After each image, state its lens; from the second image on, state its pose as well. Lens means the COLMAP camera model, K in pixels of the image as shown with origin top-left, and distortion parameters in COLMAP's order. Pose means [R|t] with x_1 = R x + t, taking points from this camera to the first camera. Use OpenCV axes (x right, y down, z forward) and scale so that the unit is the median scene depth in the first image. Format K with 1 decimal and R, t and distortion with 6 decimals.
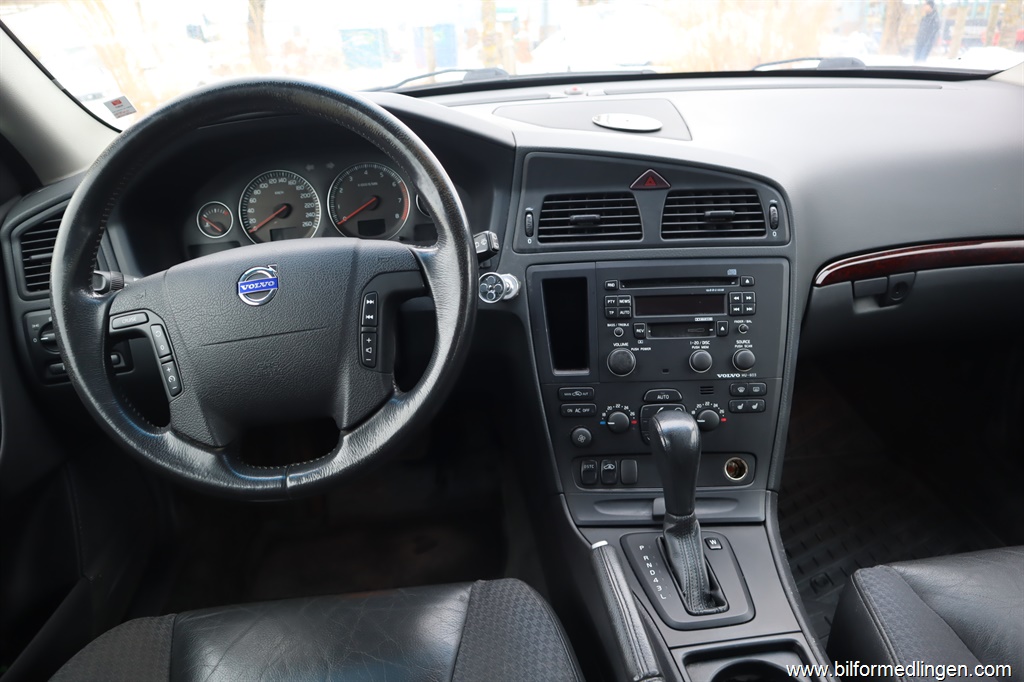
lens RADIAL K [[707.8, 0, 509.0], [0, 707.8, 336.0], [0, 0, 1]] dist [-0.124985, 0.082786]
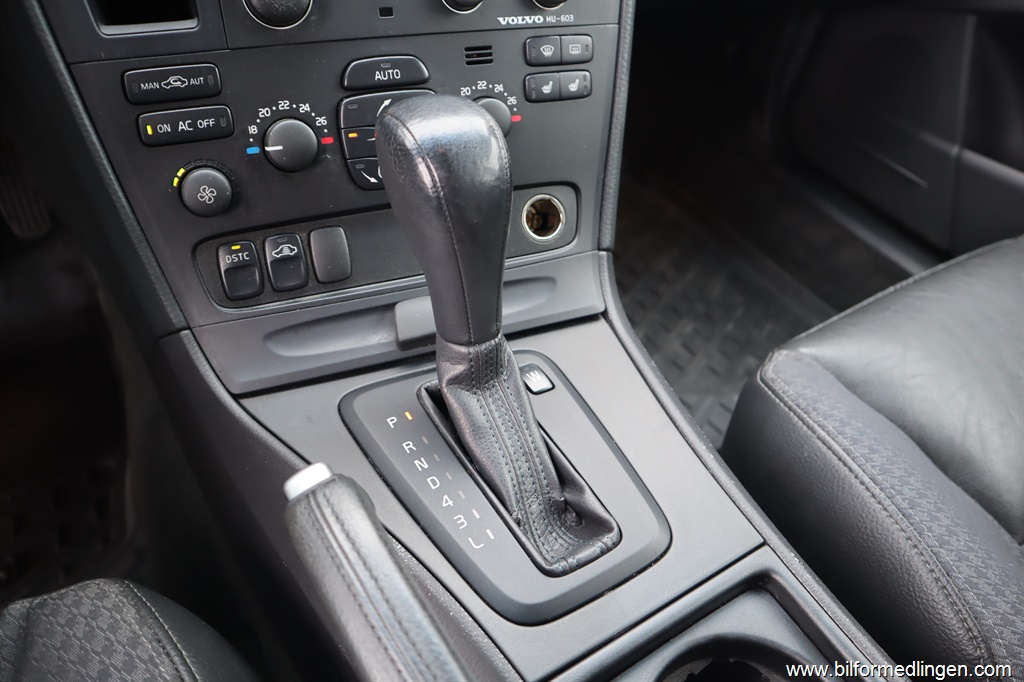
lens RADIAL K [[707.8, 0, 509.0], [0, 707.8, 336.0], [0, 0, 1]] dist [-0.124985, 0.082786]
pose [[0.878546, -0.206743, 0.430598, 0.067359], [0.043707, 0.932490, 0.358541, 0.085924], [-0.475654, -0.296175, 0.828271, 0.559032]]
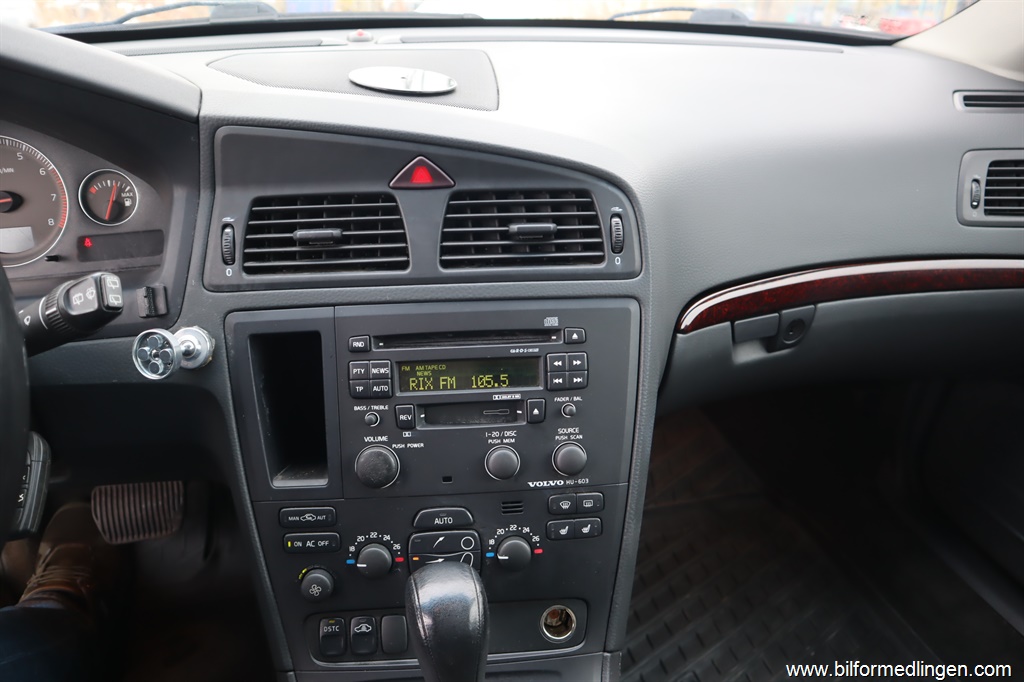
lens RADIAL K [[707.8, 0, 509.0], [0, 707.8, 336.0], [0, 0, 1]] dist [-0.124985, 0.082786]
pose [[0.986623, -0.014930, 0.162332, 0.175735], [0.007574, 0.998920, 0.045837, -0.107554], [-0.162841, -0.043994, 0.985671, 0.370276]]
